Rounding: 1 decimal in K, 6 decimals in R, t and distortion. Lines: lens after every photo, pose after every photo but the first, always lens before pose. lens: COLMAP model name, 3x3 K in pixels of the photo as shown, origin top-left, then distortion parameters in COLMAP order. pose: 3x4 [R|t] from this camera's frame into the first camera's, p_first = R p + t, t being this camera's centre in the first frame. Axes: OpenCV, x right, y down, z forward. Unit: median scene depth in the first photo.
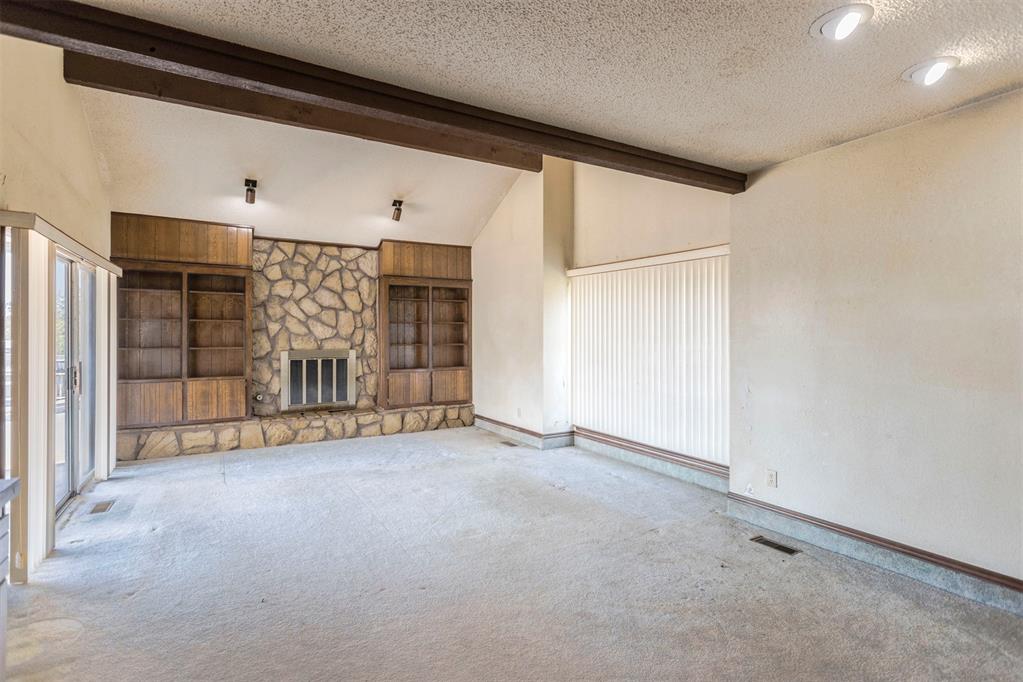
lens RADIAL K [[503.0, 0, 513.3], [0, 503.0, 333.1], [0, 0, 1]] dist [-0.005822, 0.000382]
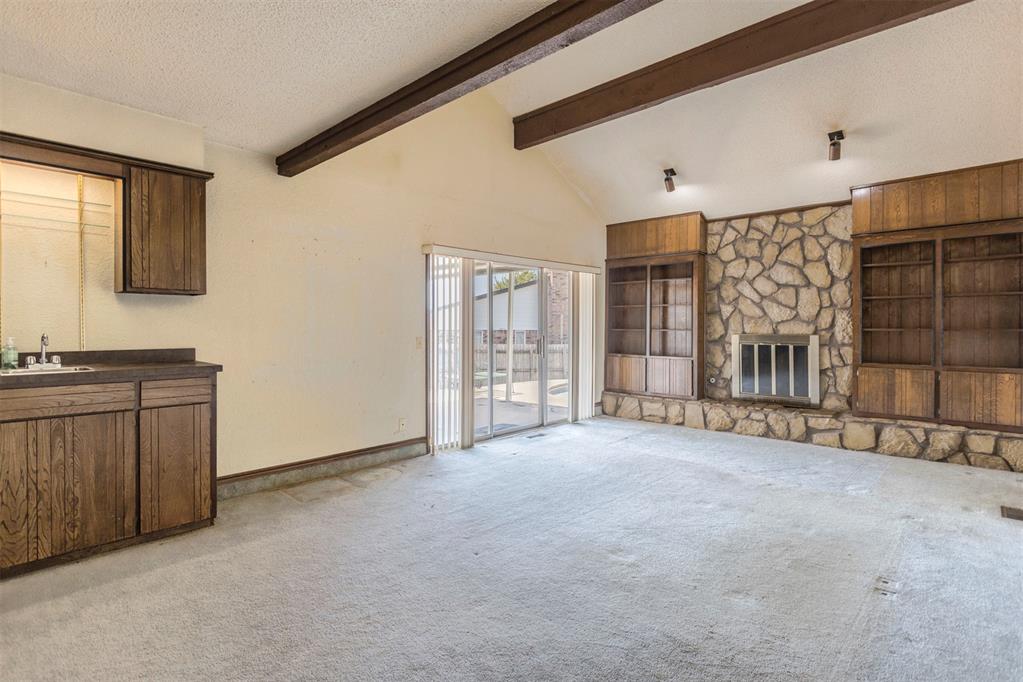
lens RADIAL K [[503.0, 0, 513.3], [0, 503.0, 333.1], [0, 0, 1]] dist [-0.005822, 0.000382]
pose [[0.283927, 0.010599, -0.958787, 0.326631], [0.001905, 0.999931, 0.011618, 0.020578], [0.958844, -0.005126, 0.283887, 0.318908]]
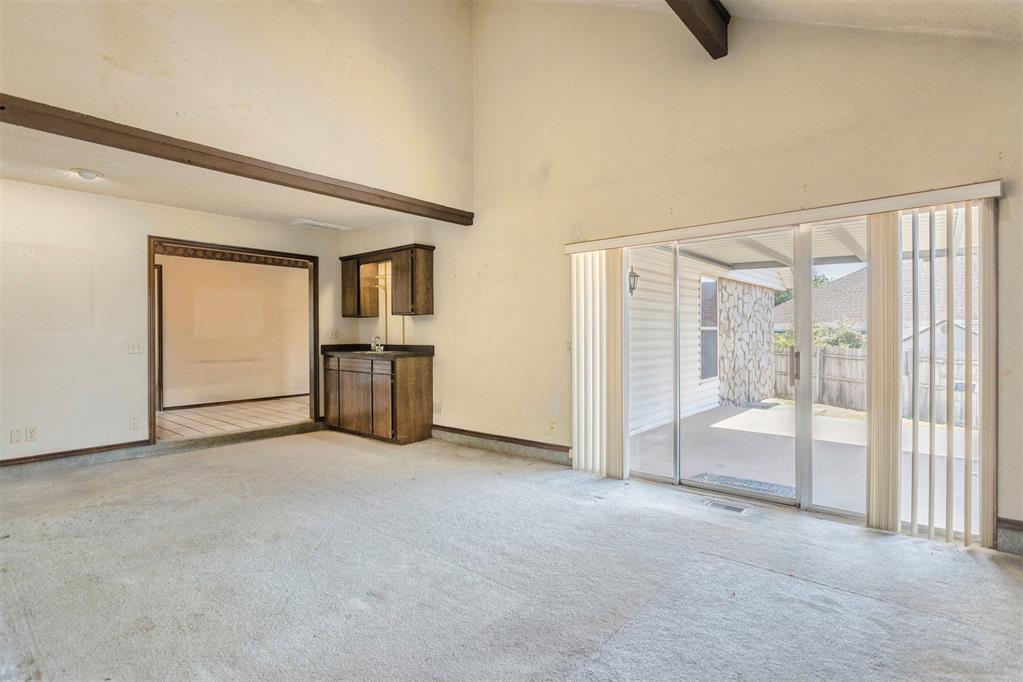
lens RADIAL K [[503.0, 0, 513.3], [0, 503.0, 333.1], [0, 0, 1]] dist [-0.005822, 0.000382]
pose [[-0.942838, 0.005014, -0.333215, -0.100498], [0.005911, 0.999981, -0.001679, 0.022282], [0.333200, -0.003553, -0.942850, 1.024955]]
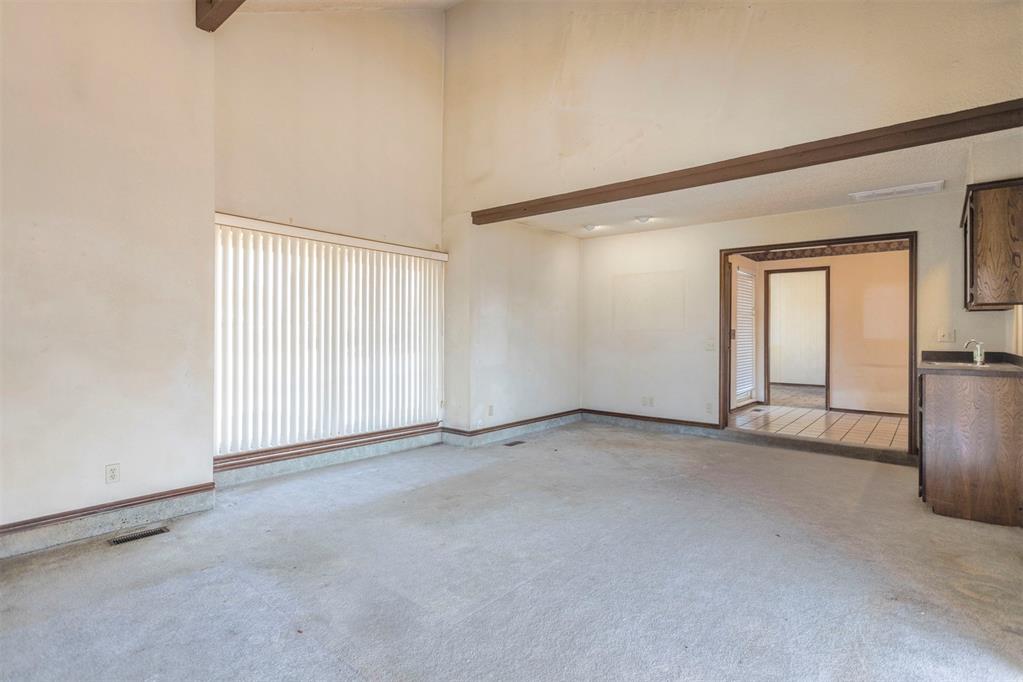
lens RADIAL K [[503.0, 0, 513.3], [0, 503.0, 333.1], [0, 0, 1]] dist [-0.005822, 0.000382]
pose [[-0.330861, 0.000131, 0.943679, -0.543536], [-0.007063, 0.999972, -0.002615, 0.022373], [-0.943653, -0.007531, -0.330851, 0.767025]]
